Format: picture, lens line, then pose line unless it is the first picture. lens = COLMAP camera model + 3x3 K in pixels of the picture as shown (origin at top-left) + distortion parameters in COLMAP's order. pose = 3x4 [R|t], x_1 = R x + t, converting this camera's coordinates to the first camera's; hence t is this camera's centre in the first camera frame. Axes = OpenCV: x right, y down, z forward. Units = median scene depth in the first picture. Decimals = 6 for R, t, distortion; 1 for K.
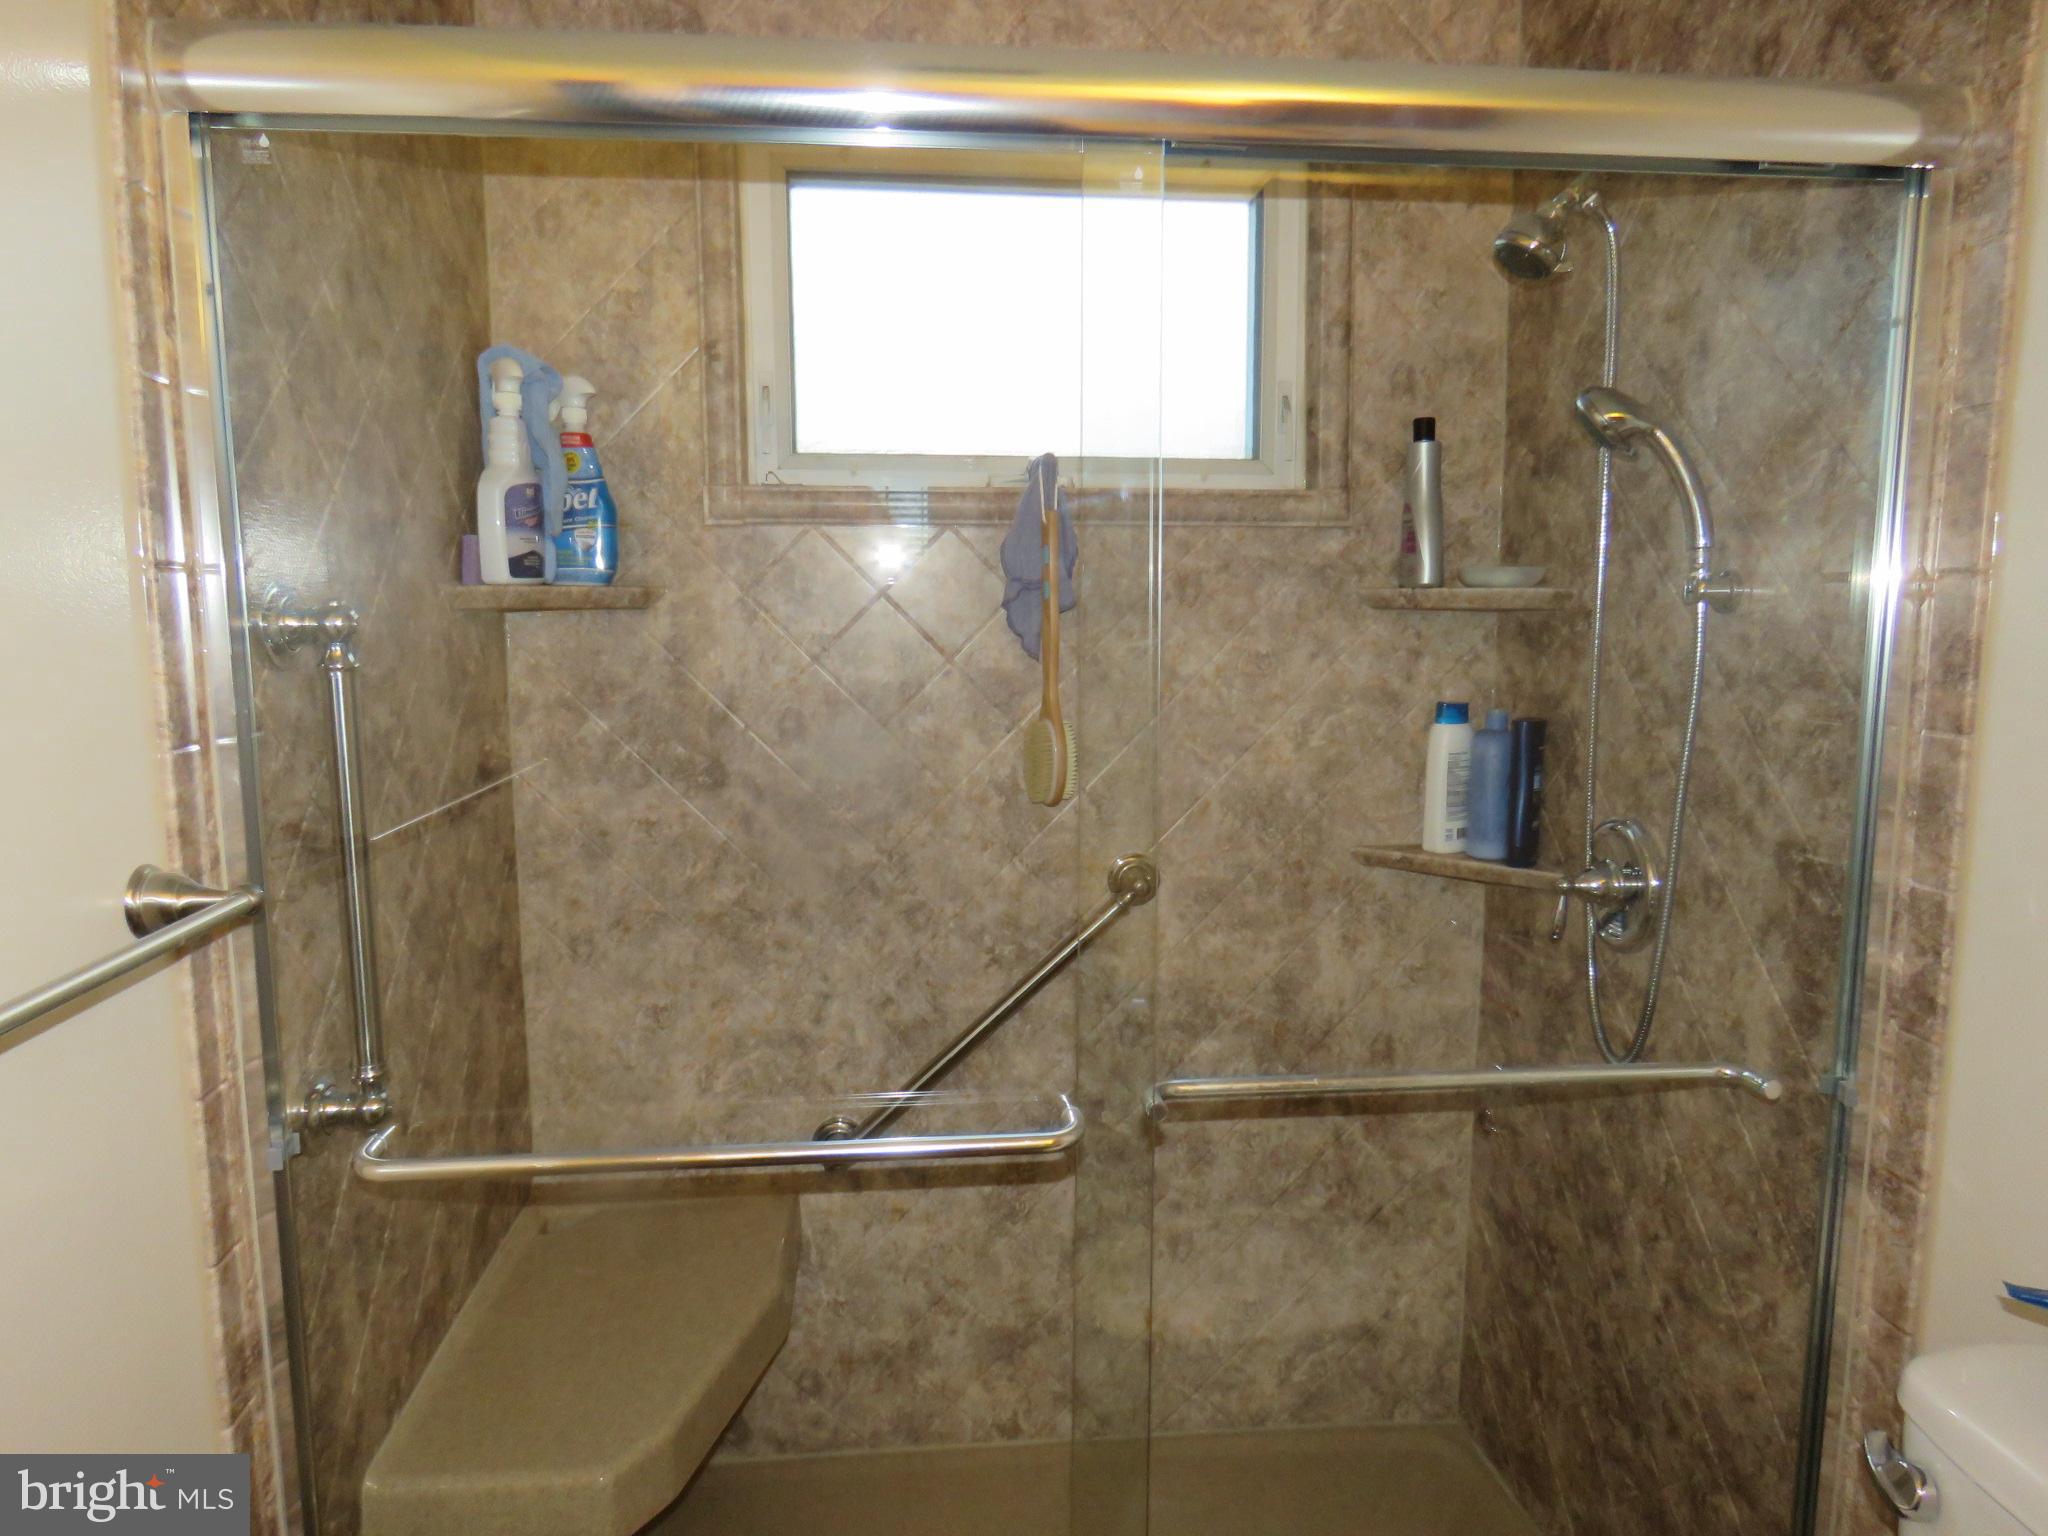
lens RADIAL K [[1301.3, 0, 1005.9], [0, 1301.3, 768.6], [0, 0, 1]] dist [-0.004152, -0.002656]
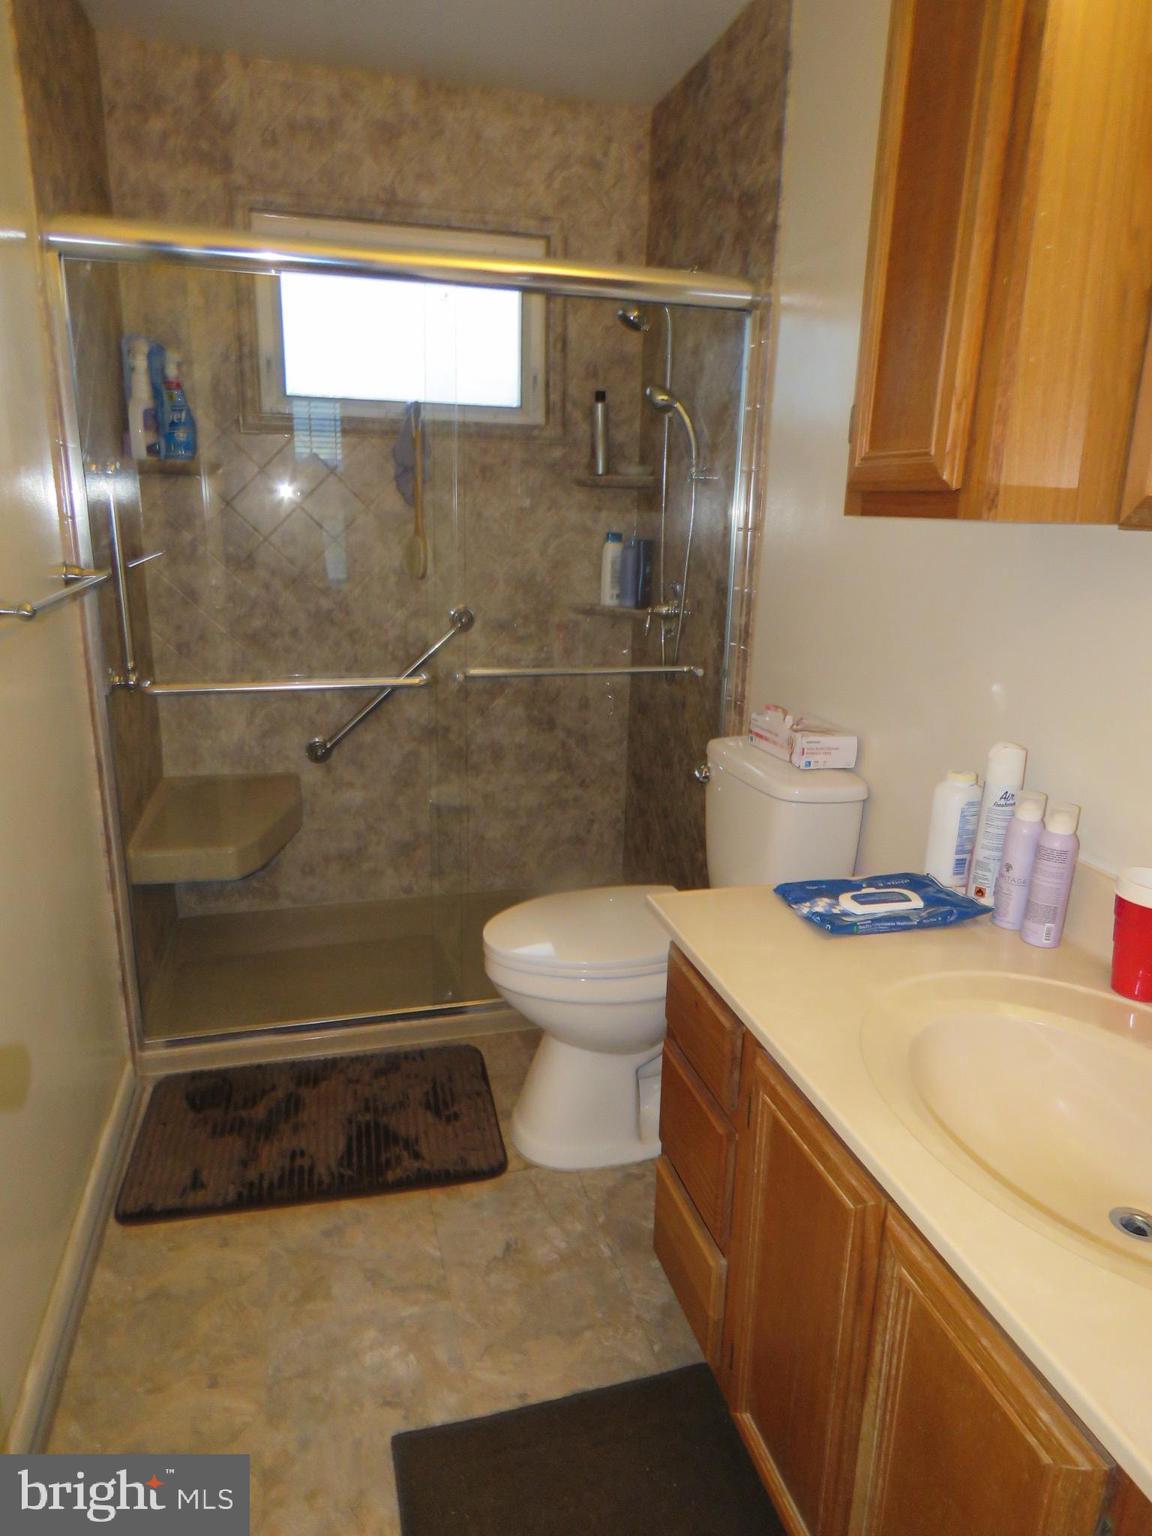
lens RADIAL K [[976.0, 0, 576.0], [0, 976.0, 768.0], [0, 0, 1]] dist [-0.004152, -0.002656]
pose [[0.984352, -0.023577, 0.174629, -0.000090], [-0.001077, 0.990185, 0.139761, 0.104437], [-0.176210, -0.137762, 0.974665, -0.570291]]
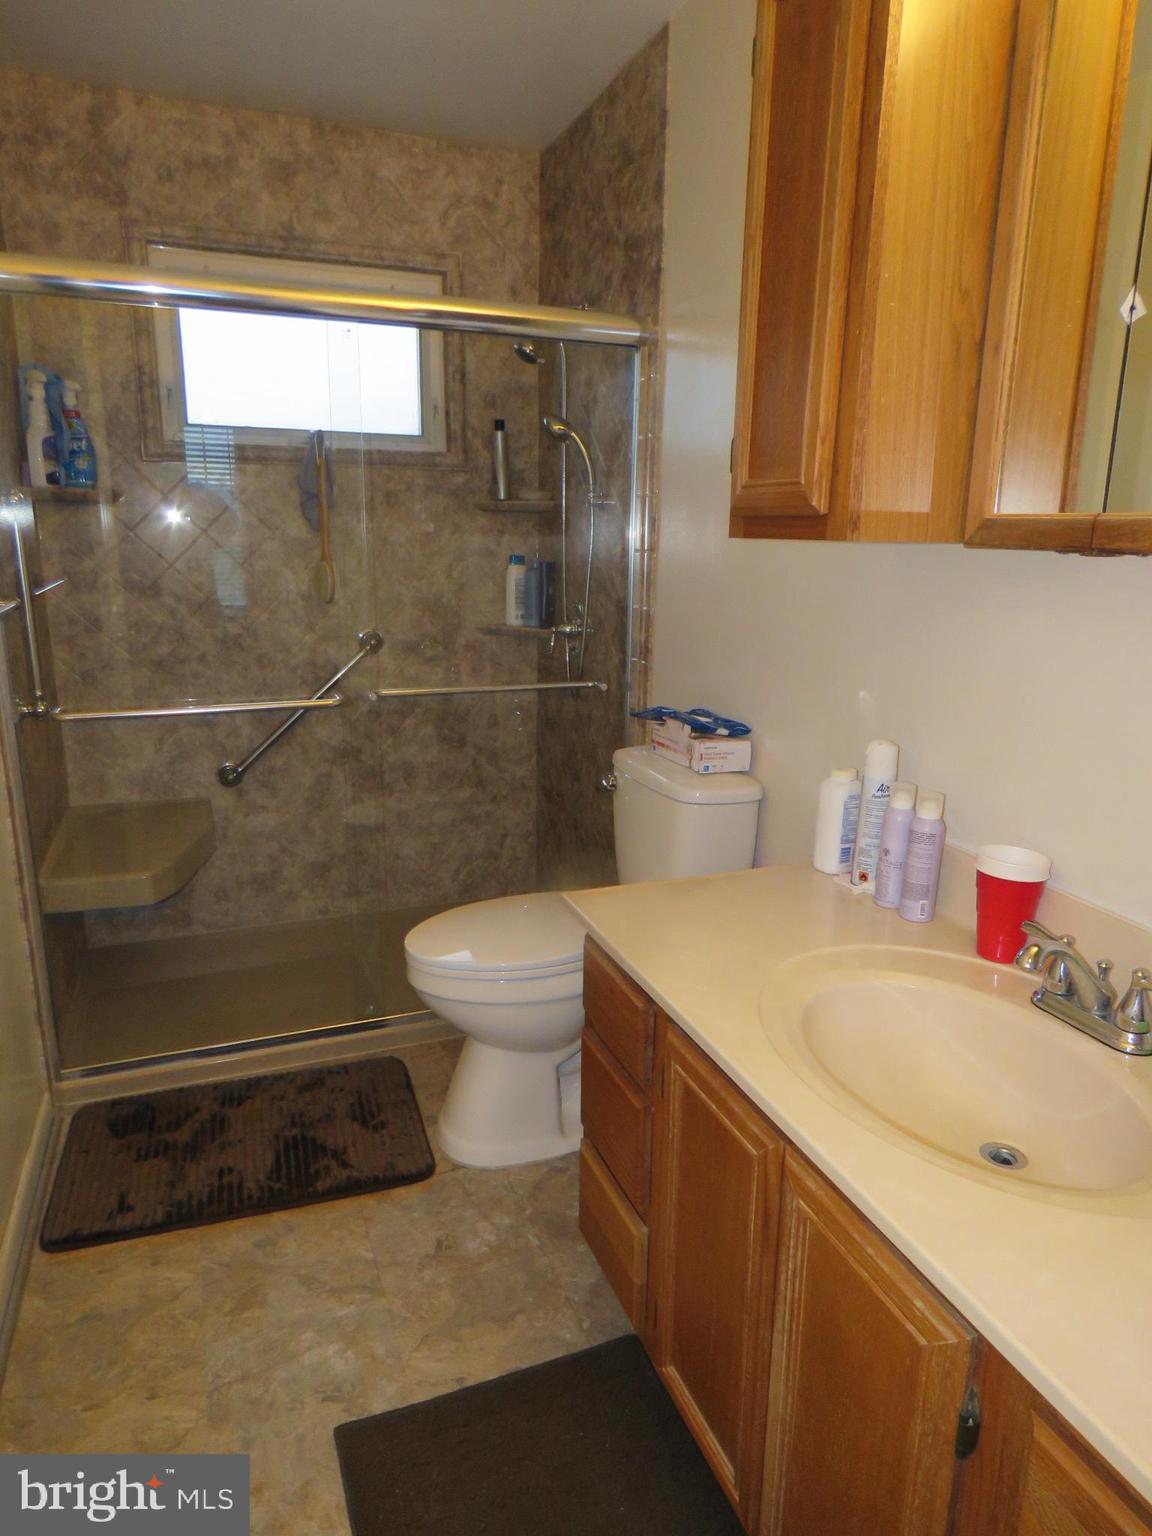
lens RADIAL K [[974.1, 0, 576.0], [0, 974.1, 768.0], [0, 0, 1]] dist [-0.004007, 0.000820]
pose [[0.962162, -0.051707, 0.267527, -0.014563], [0.020109, 0.992627, 0.119531, 0.108425], [-0.271735, -0.109628, 0.956108, -0.616644]]
